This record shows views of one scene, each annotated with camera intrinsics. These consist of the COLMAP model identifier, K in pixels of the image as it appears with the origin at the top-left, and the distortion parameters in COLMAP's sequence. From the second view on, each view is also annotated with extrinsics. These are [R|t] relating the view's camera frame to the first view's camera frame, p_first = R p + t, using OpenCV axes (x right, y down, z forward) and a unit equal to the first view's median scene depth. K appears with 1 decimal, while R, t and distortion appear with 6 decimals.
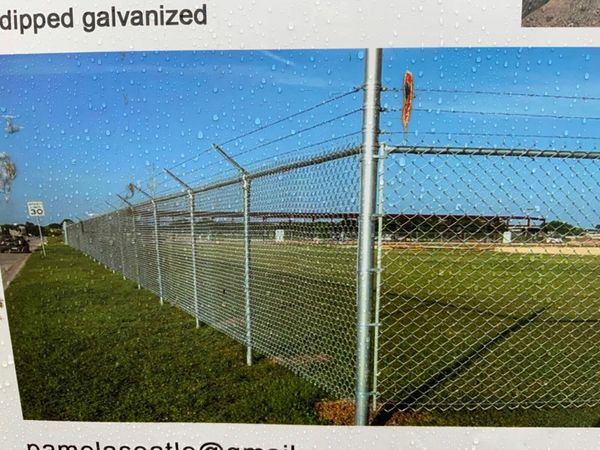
lens RADIAL K [[642.7, 0, 300.0], [0, 642.7, 225.0], [0, 0, 1]] dist [0.118453, -0.387578]
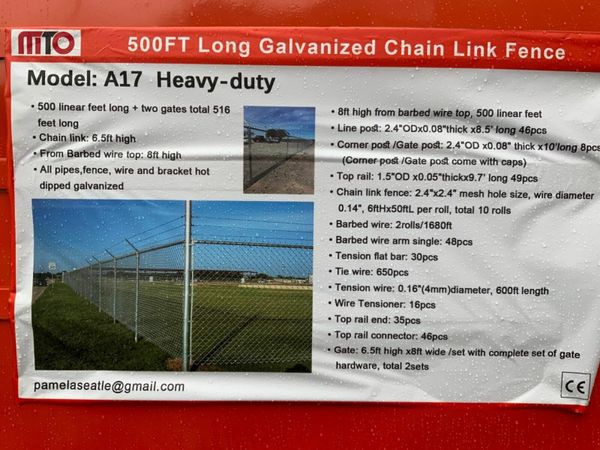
lens RADIAL K [[642.7, 0, 300.0], [0, 642.7, 225.0], [0, 0, 1]] dist [0.118453, -0.387578]
pose [[0.892278, 0.003921, 0.451470, -0.567113], [0.095429, 0.975732, -0.197079, 0.314851], [-0.441287, 0.218933, 0.870250, -1.197418]]
